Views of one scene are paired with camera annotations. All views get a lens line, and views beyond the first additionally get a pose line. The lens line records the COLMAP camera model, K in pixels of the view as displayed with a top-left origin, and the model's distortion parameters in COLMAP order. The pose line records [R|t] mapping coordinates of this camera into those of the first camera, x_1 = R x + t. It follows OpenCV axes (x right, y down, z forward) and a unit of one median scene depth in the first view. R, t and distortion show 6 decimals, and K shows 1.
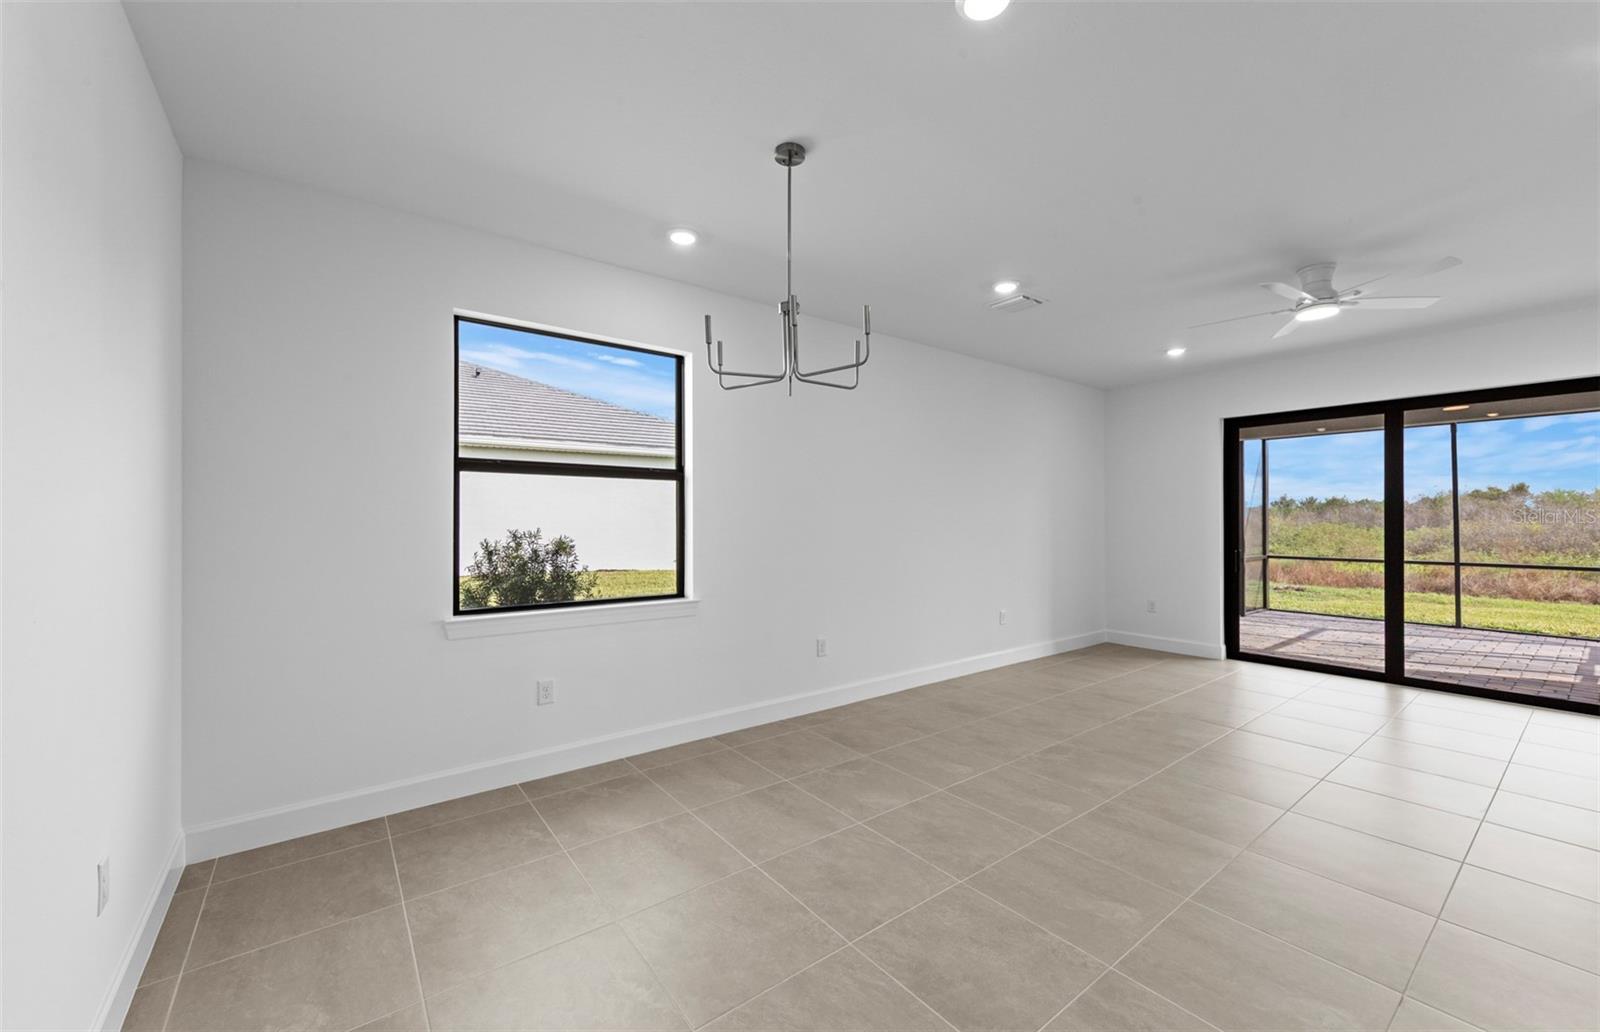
lens RADIAL K [[621.8, 0, 798.5], [0, 621.8, 517.5], [0, 0, 1]] dist [0.008058, -0.000732]
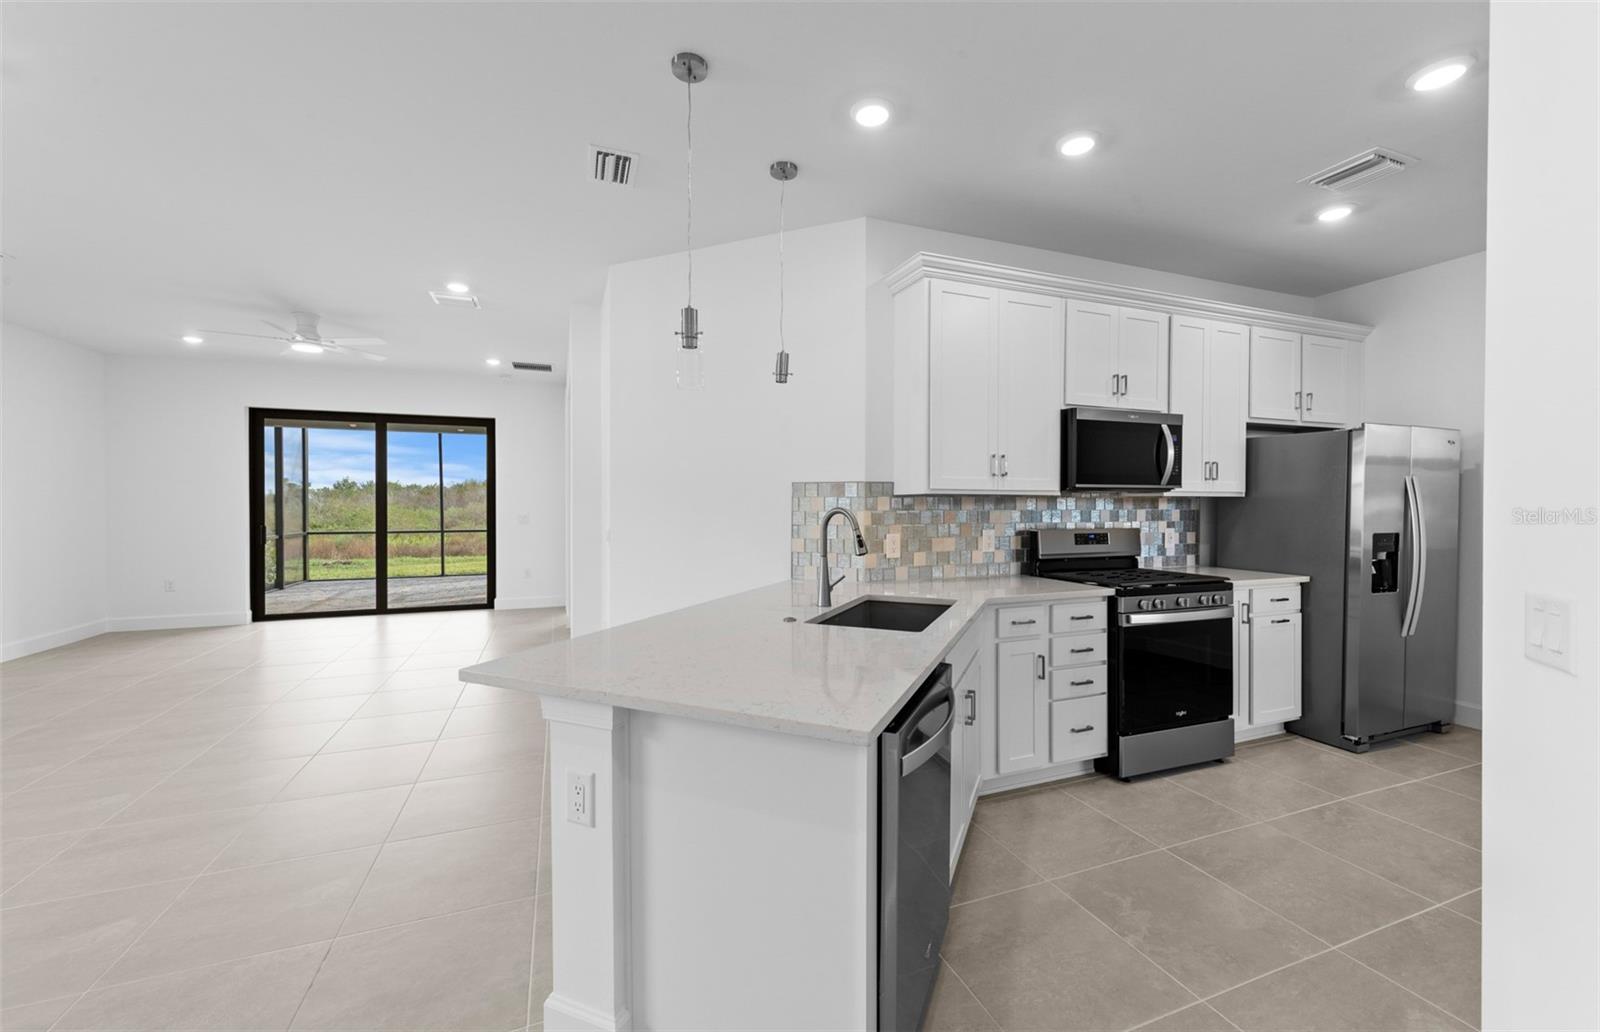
lens RADIAL K [[621.8, 0, 798.8], [0, 621.8, 508.6], [0, 0, 1]] dist [0.008058, -0.000732]
pose [[0.281914, -0.008815, 0.959399, -0.137156], [-0.005004, 0.999931, 0.010658, 0.006159], [-0.959426, -0.007806, 0.281851, -0.310336]]
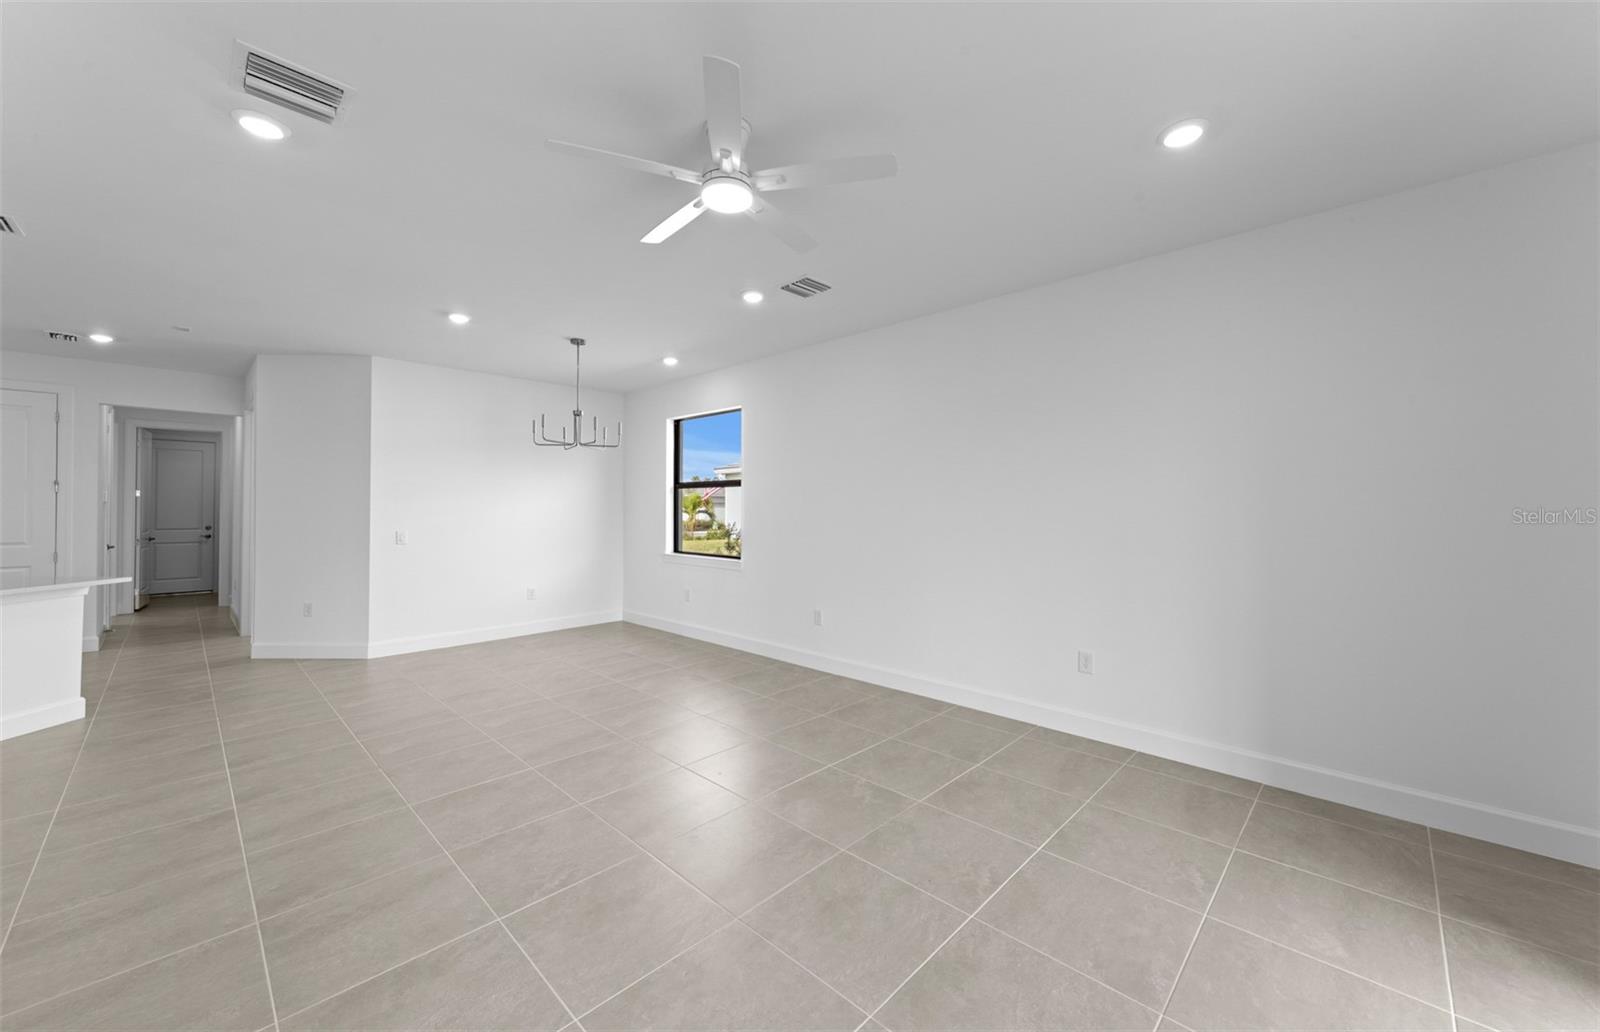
lens RADIAL K [[593.2, 0, 802.8], [0, 593.2, 506.5], [0, 0, 1]] dist [0.005459, -0.000772]
pose [[0.151364, -0.006577, -0.988456, 1.043168], [0.001658, 0.999978, -0.006400, 0.000587], [0.988477, -0.000670, 0.151372, 0.709581]]
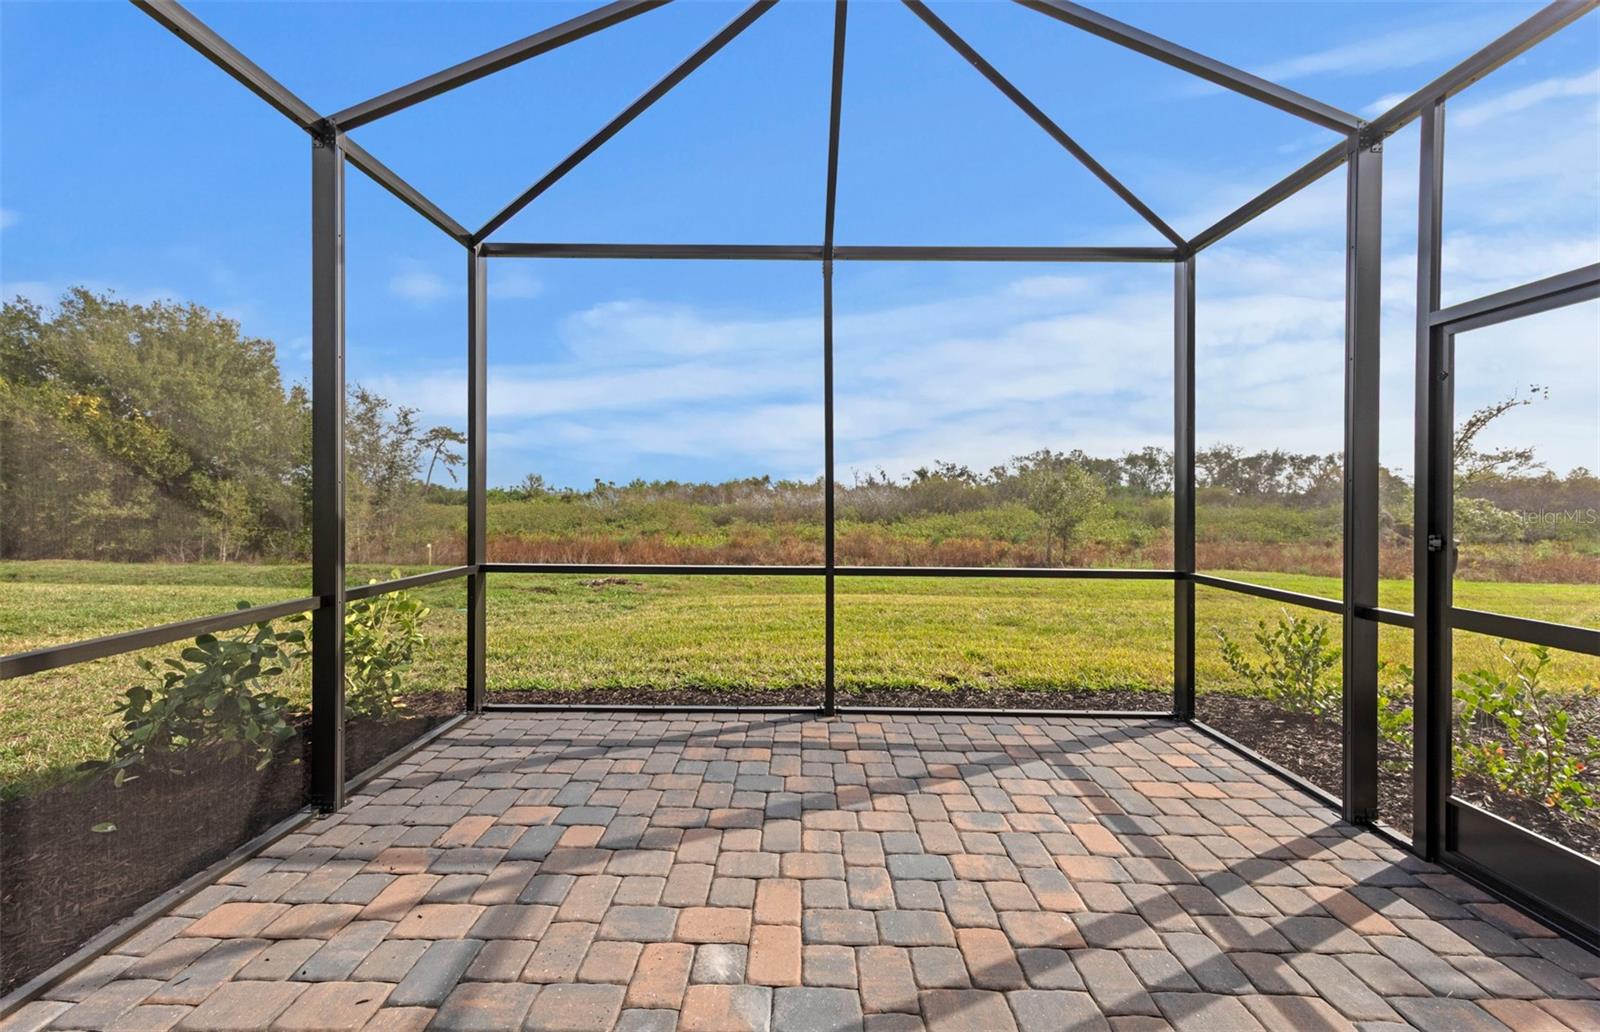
lens RADIAL K [[593.2, 0, 792.2], [0, 593.2, 512.6], [0, 0, 1]] dist [0.005459, -0.000772]
pose [[0.616707, -0.012334, 0.787096, 1.250138], [-0.009259, 0.999694, 0.022920, 0.040487], [-0.787138, -0.021422, 0.616405, 1.349328]]
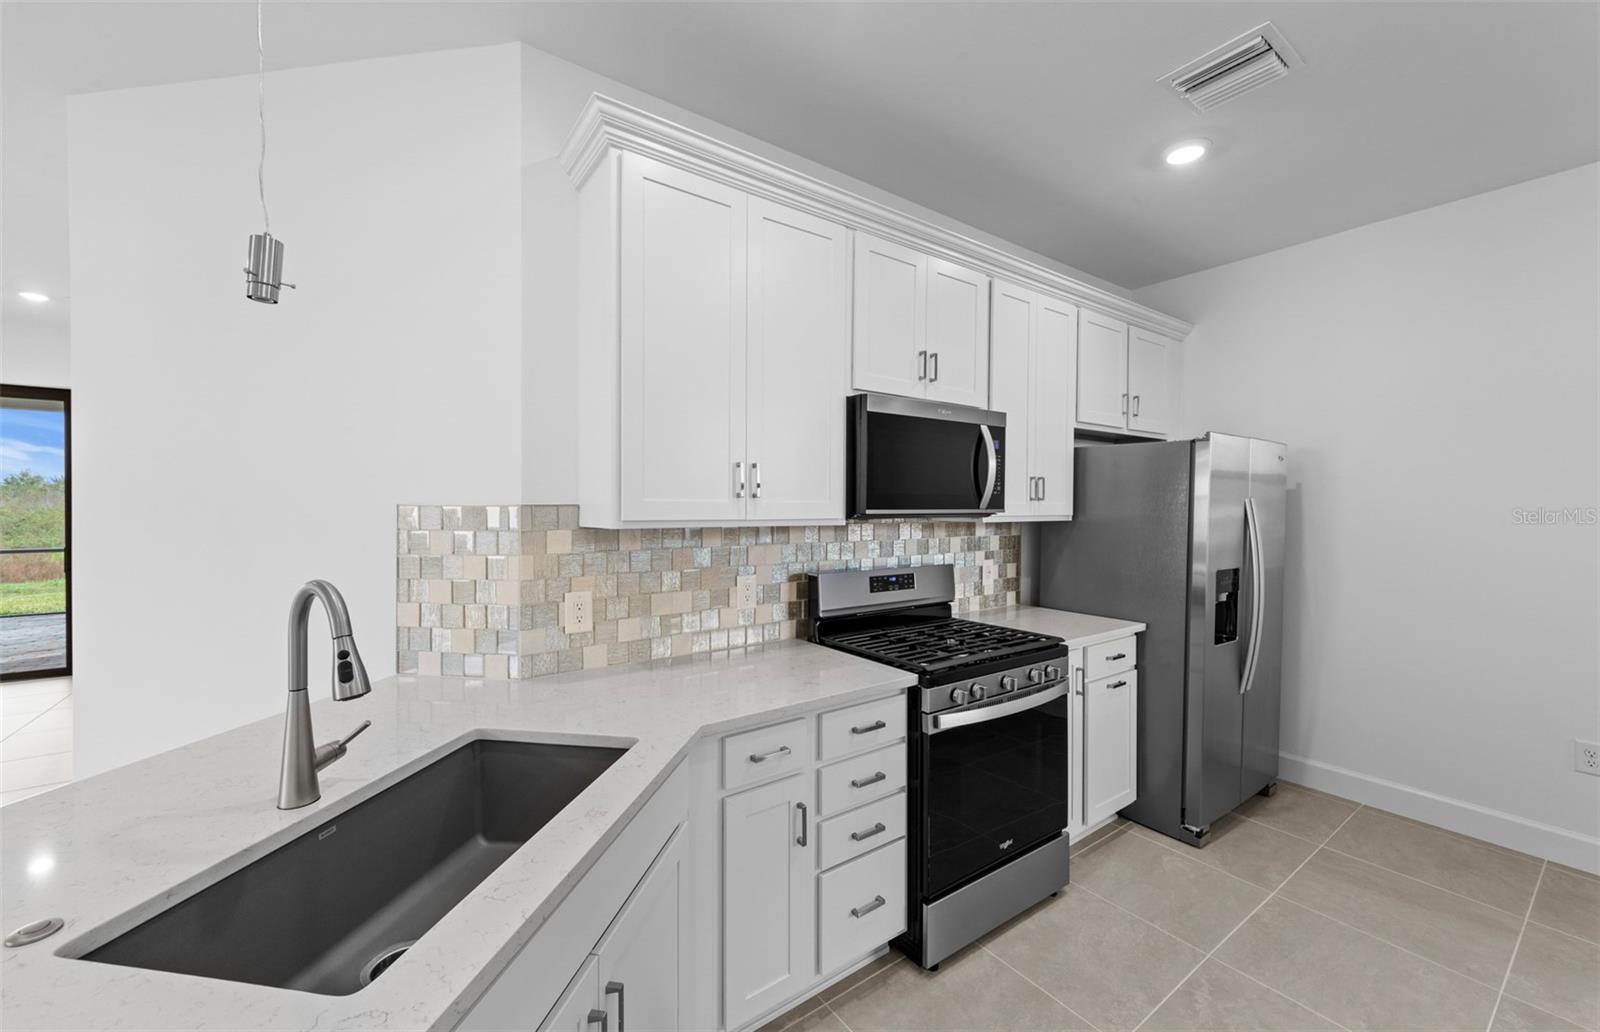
lens RADIAL K [[621.8, 0, 797.8], [0, 621.8, 514.2], [0, 0, 1]] dist [0.008058, -0.000732]
pose [[0.034446, -0.015170, 0.999291, 0.136522], [-0.008190, 0.999847, 0.015461, -0.016935], [-0.999373, -0.008716, 0.034316, -0.372060]]
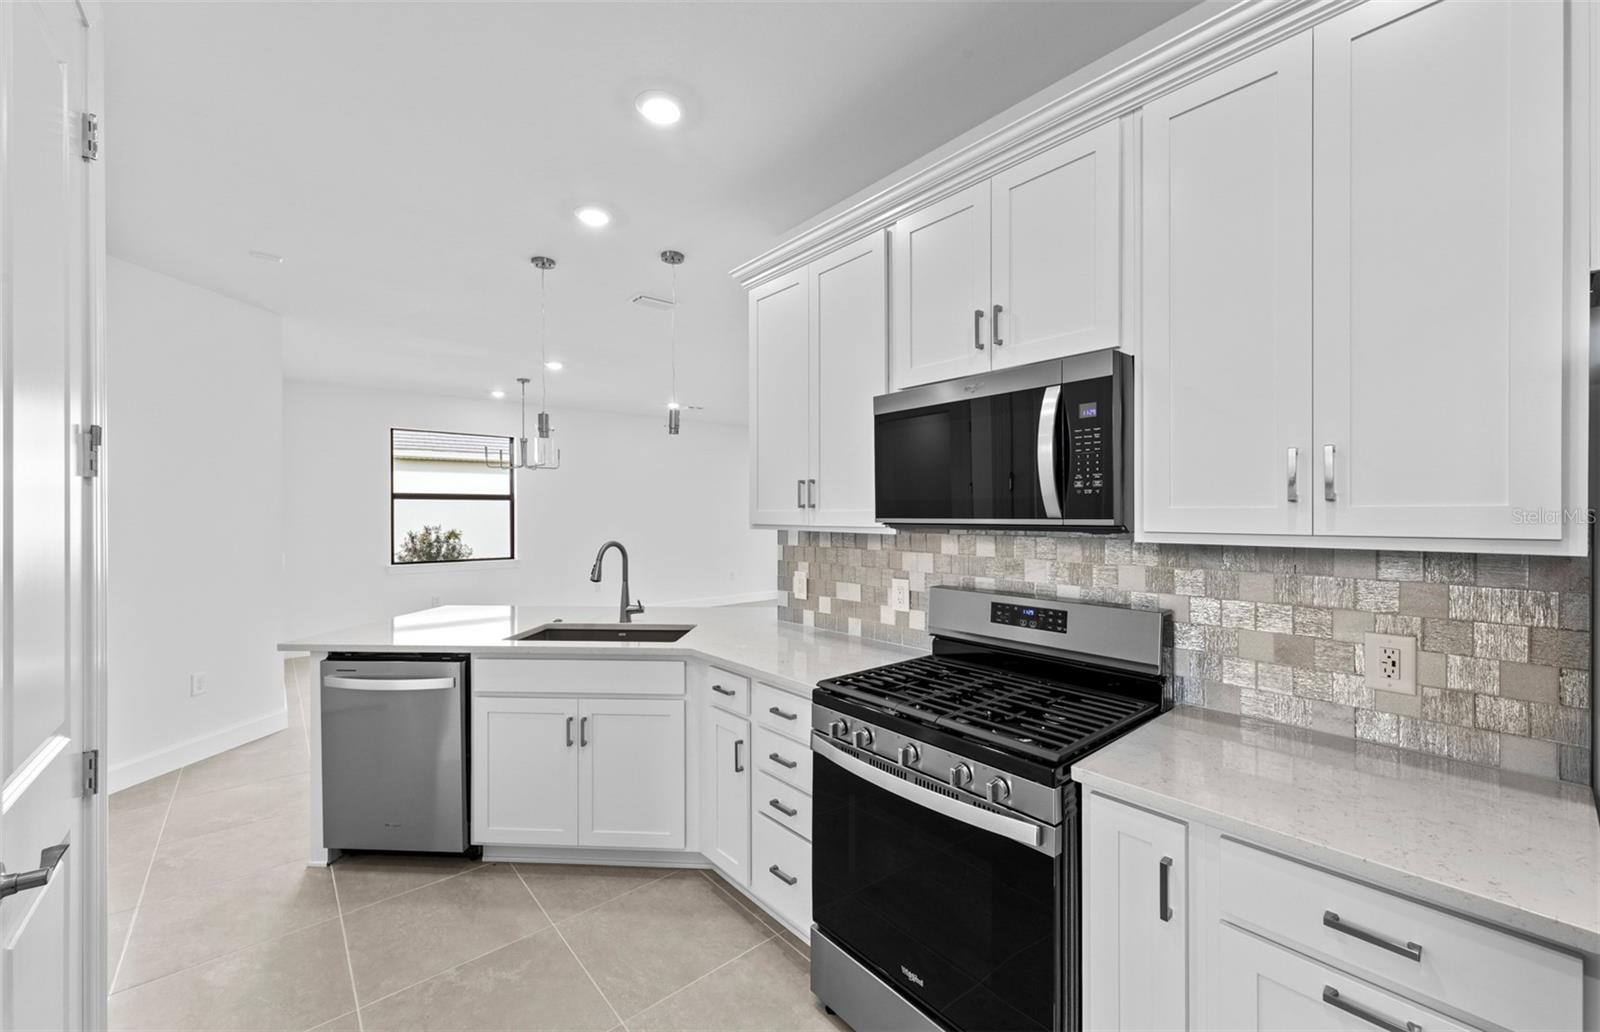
lens RADIAL K [[621.8, 0, 802.4], [0, 621.8, 515.4], [0, 0, 1]] dist [0.008058, -0.000732]
pose [[0.998567, -0.005911, 0.053180, 0.495434], [0.005418, 0.999941, 0.009406, -0.019829], [-0.053232, -0.009105, 0.998541, -0.810819]]
